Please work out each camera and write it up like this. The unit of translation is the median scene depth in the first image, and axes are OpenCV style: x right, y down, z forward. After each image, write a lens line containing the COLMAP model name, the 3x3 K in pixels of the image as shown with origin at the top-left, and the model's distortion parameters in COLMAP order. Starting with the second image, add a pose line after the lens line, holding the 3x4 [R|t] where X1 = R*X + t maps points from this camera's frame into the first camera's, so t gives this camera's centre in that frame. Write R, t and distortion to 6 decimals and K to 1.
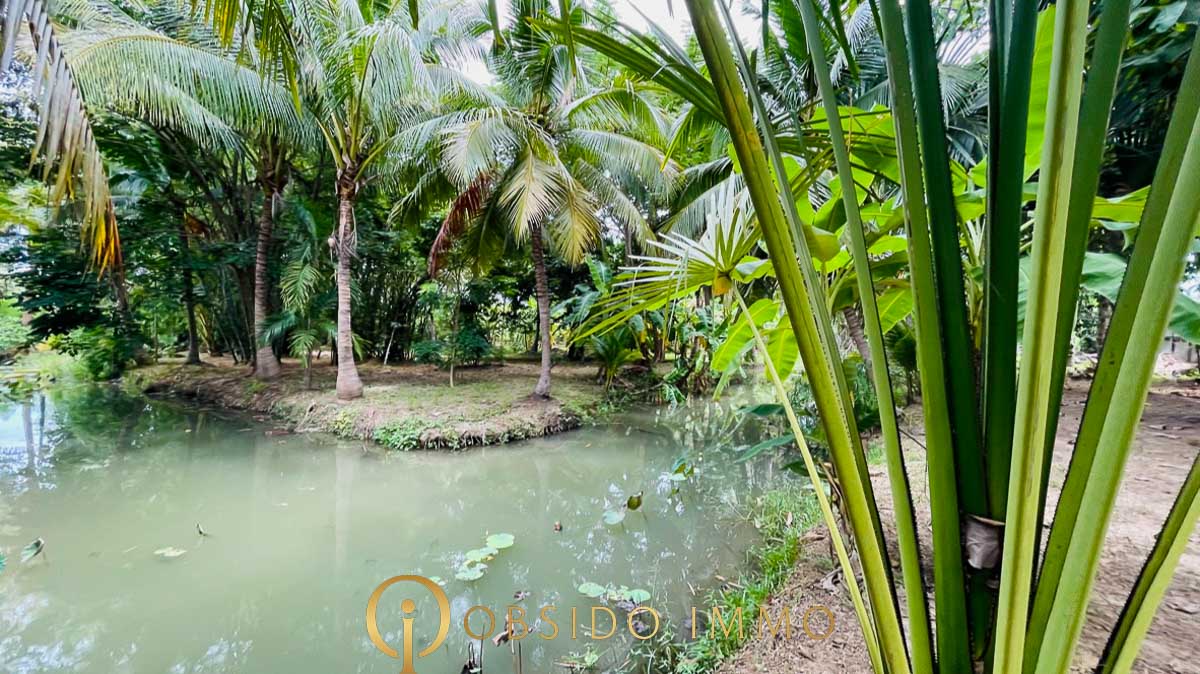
lens RADIAL K [[485.6, 0, 603.0], [0, 485.6, 337.4], [0, 0, 1]] dist [-0.006546, 0.001806]
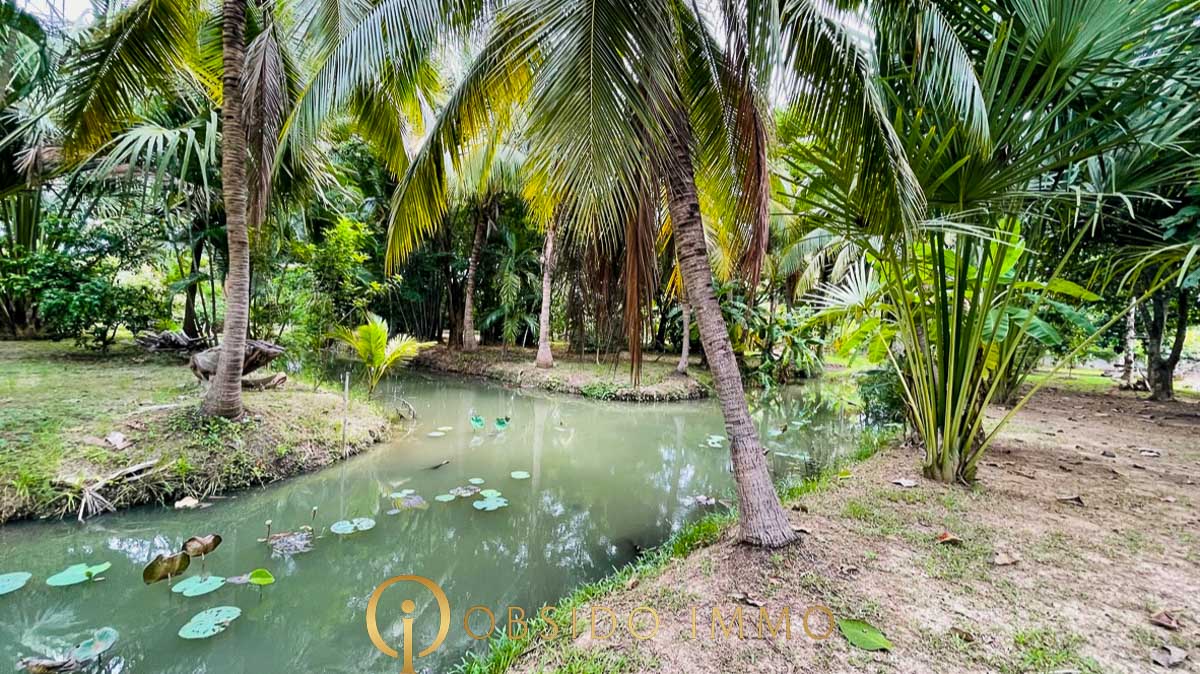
lens RADIAL K [[485.6, 0, 596.6], [0, 485.6, 335.7], [0, 0, 1]] dist [-0.006546, 0.001806]
pose [[0.992922, 0.046117, -0.109452, -0.224294], [-0.045323, 0.998925, 0.009732, 0.010216], [0.109783, -0.004703, 0.993944, -0.431392]]
